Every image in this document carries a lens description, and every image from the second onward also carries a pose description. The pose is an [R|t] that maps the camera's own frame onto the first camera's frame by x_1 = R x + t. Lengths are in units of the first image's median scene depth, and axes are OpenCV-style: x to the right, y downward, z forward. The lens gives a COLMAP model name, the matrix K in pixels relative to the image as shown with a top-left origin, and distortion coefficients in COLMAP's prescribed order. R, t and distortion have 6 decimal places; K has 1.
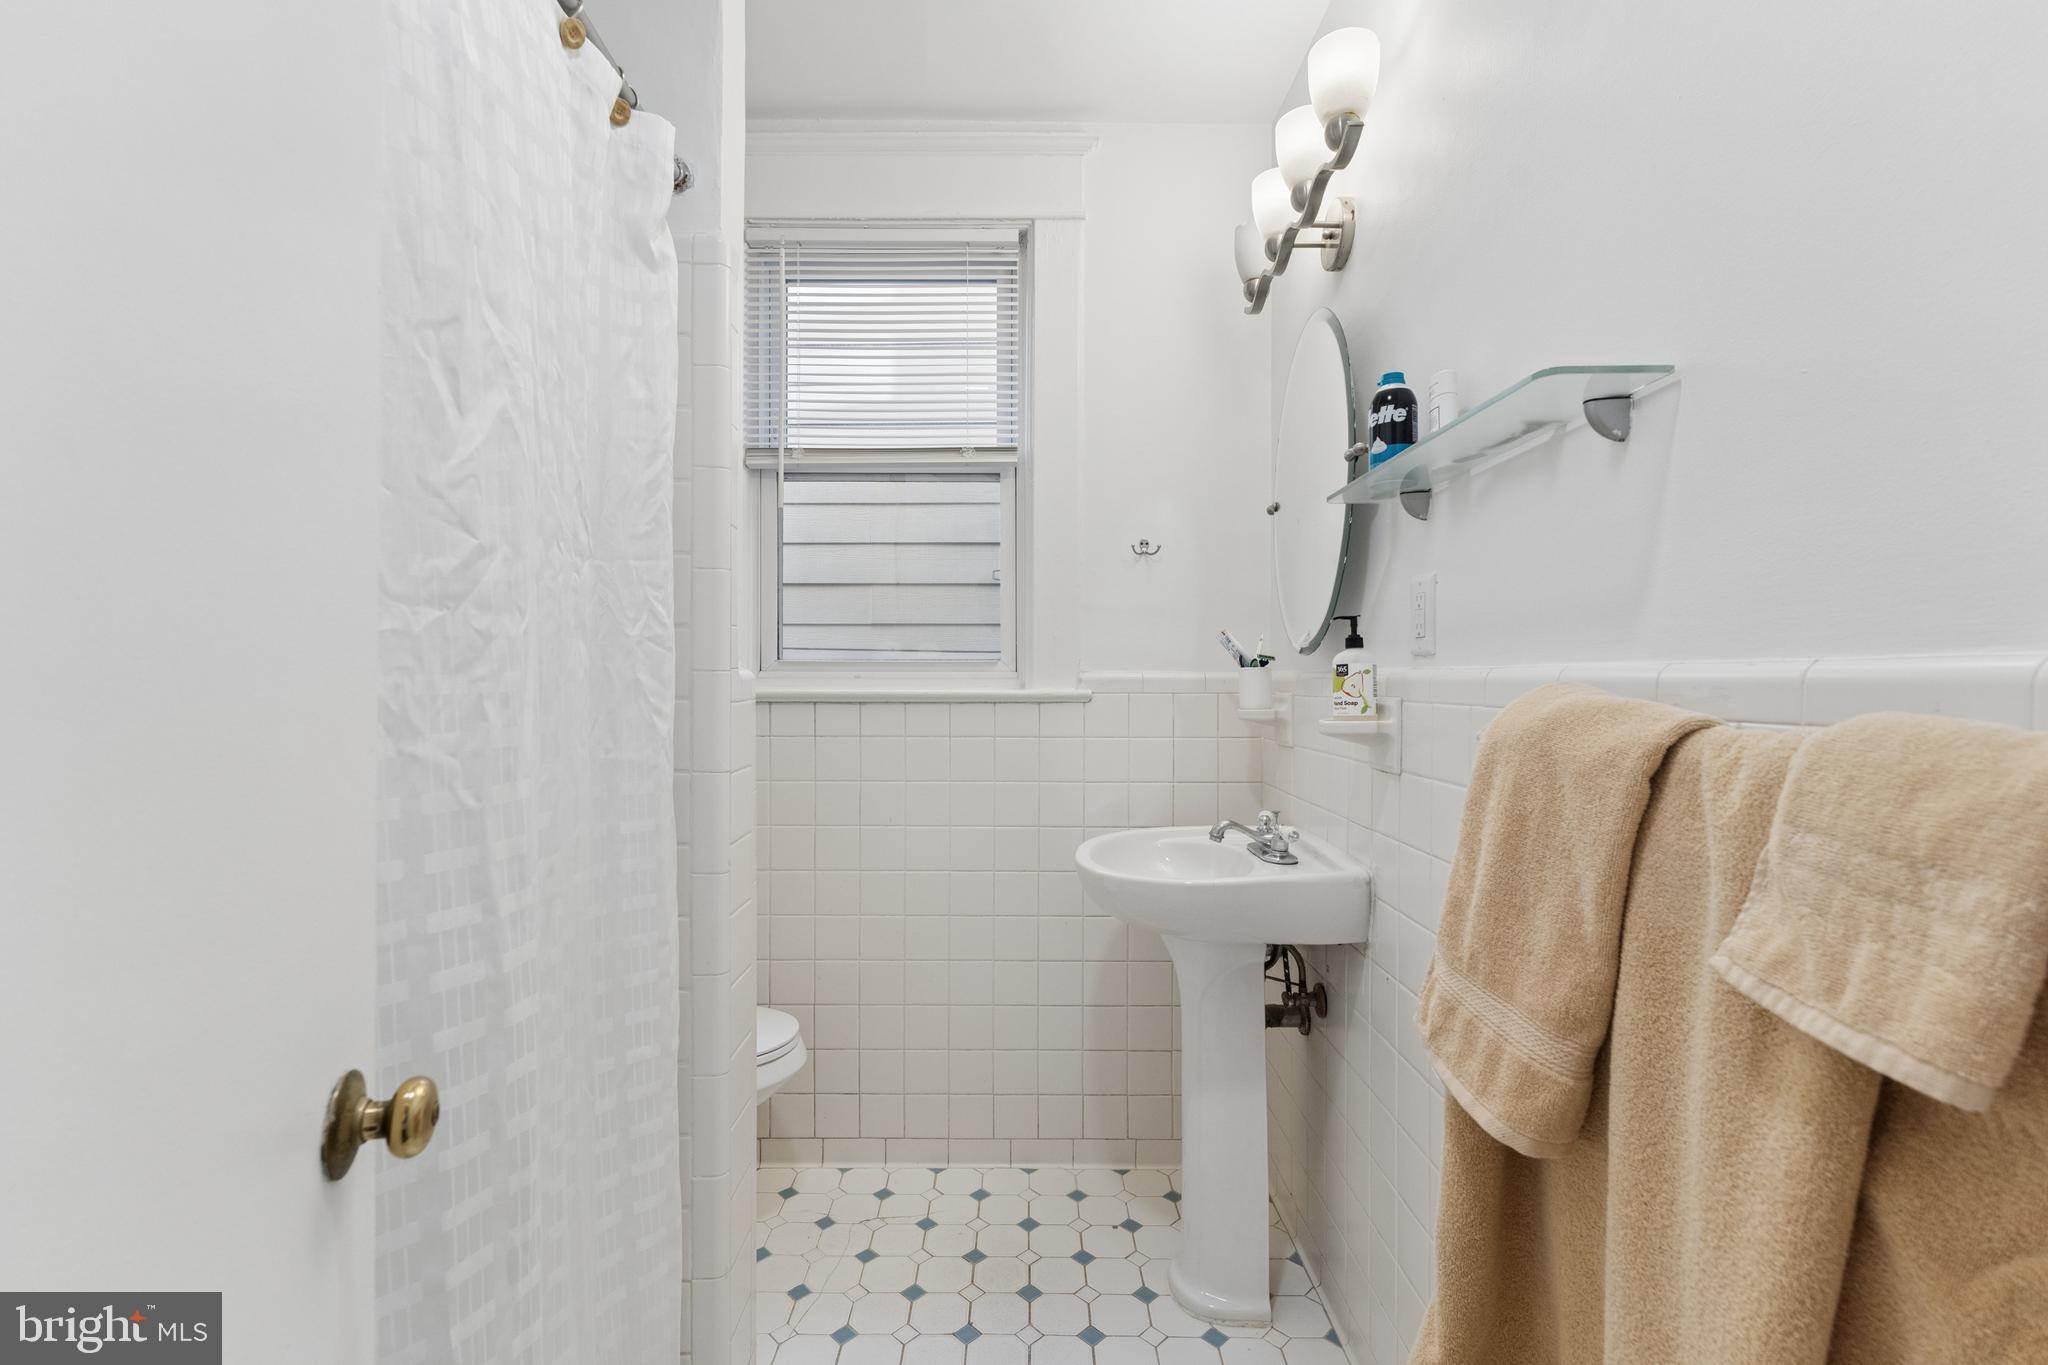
lens RADIAL K [[886.9, 0, 1021.4], [0, 886.9, 679.0], [0, 0, 1]] dist [-0.001490, -0.000387]
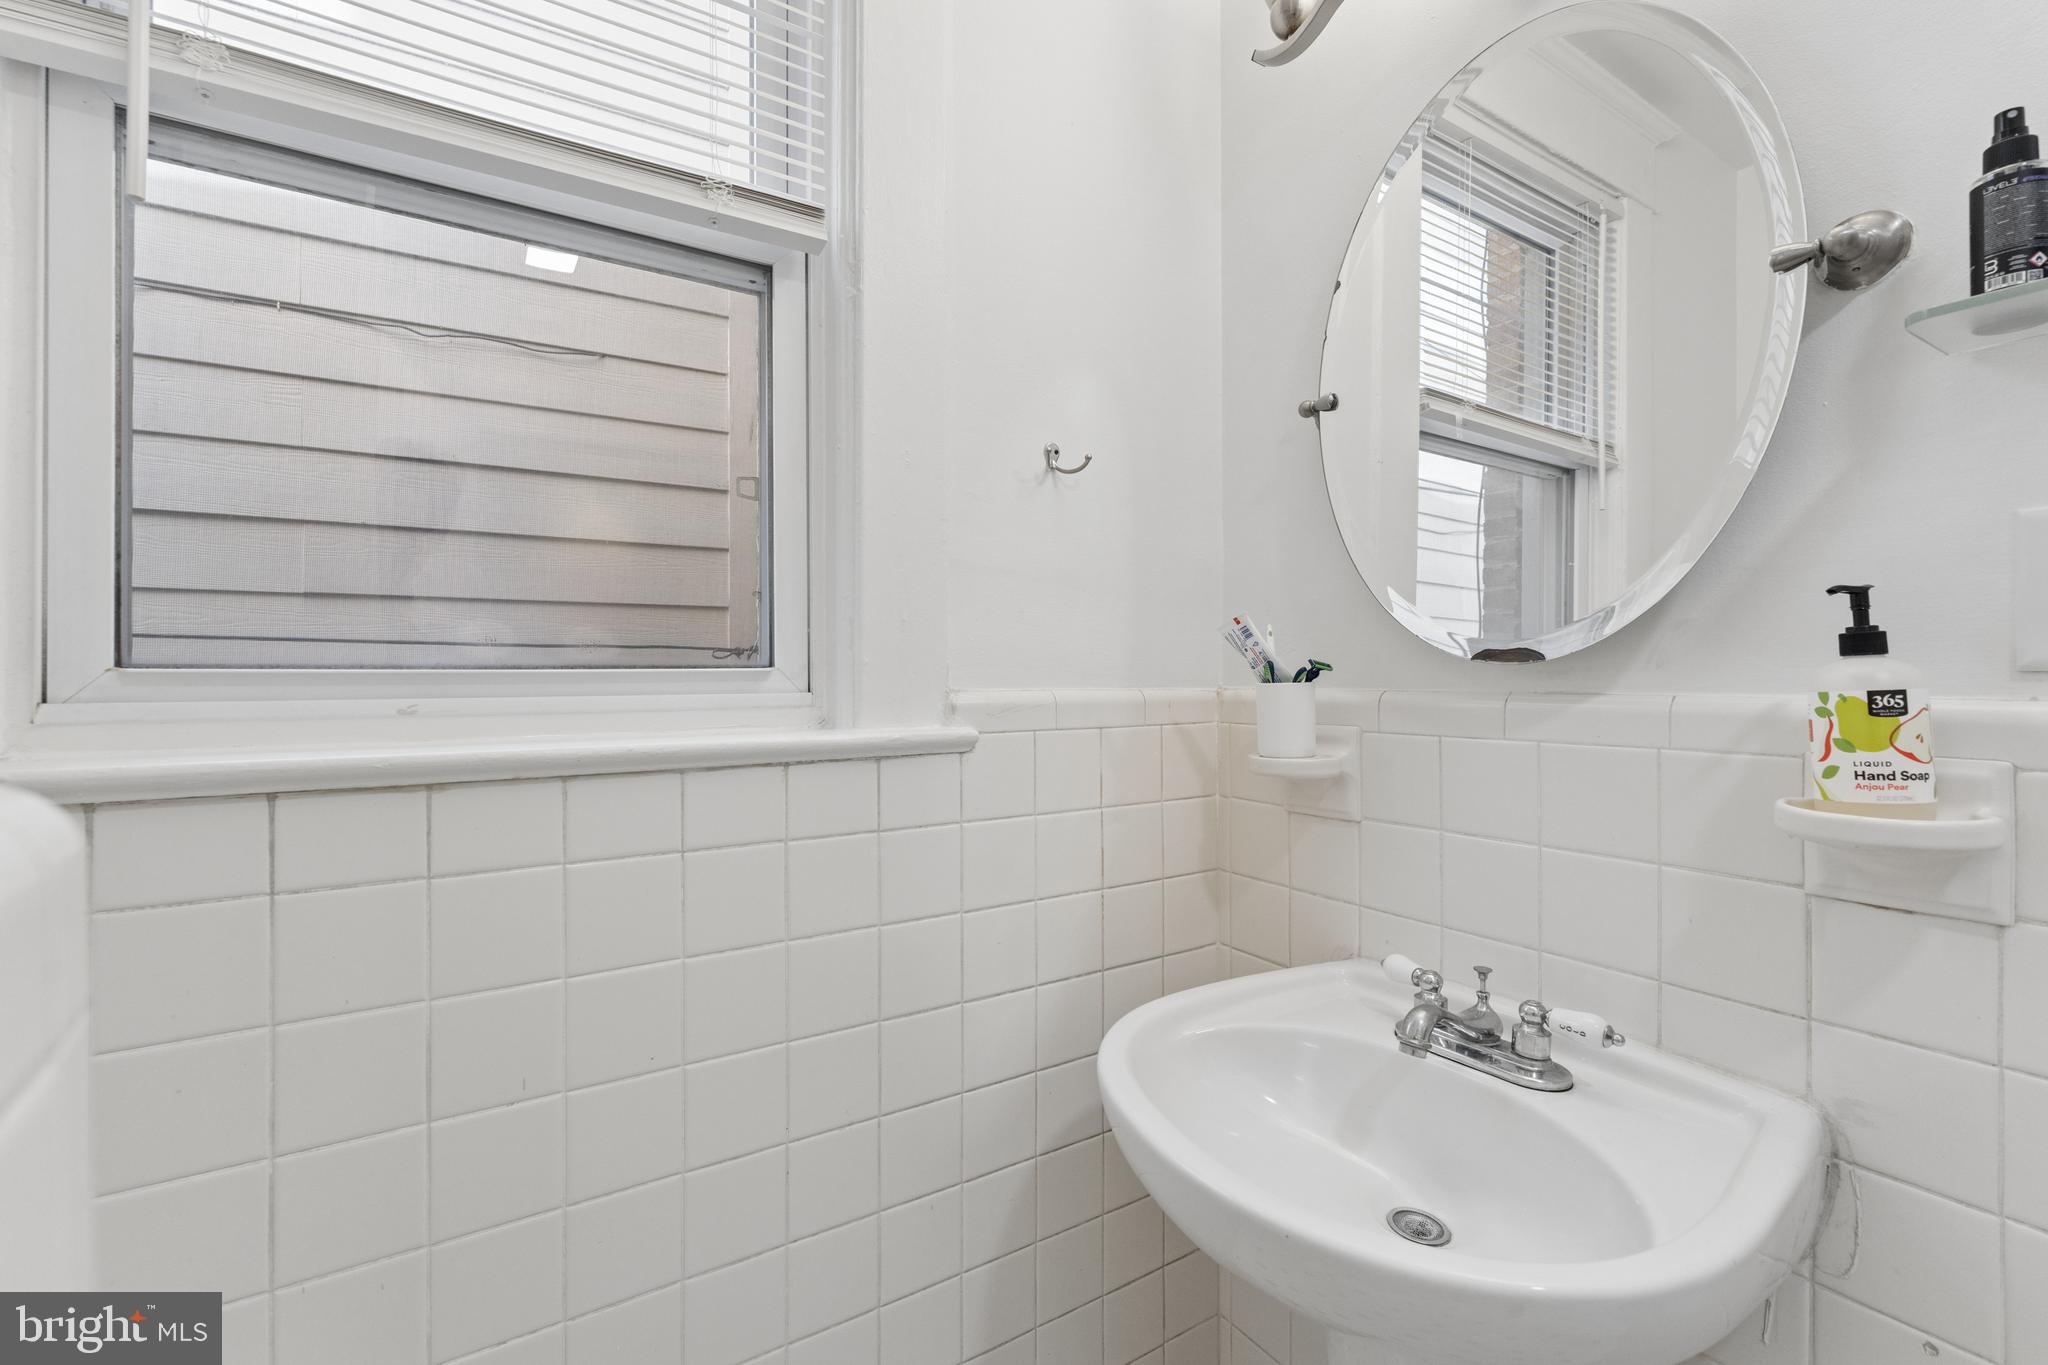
lens RADIAL K [[886.9, 0, 991.6], [0, 886.9, 658.0], [0, 0, 1]] dist [-0.001490, -0.000387]
pose [[0.850211, 0.005219, 0.526416, -0.177054], [0.004843, 0.999831, -0.017734, -0.018005], [-0.526420, 0.017627, 0.850042, 0.568354]]
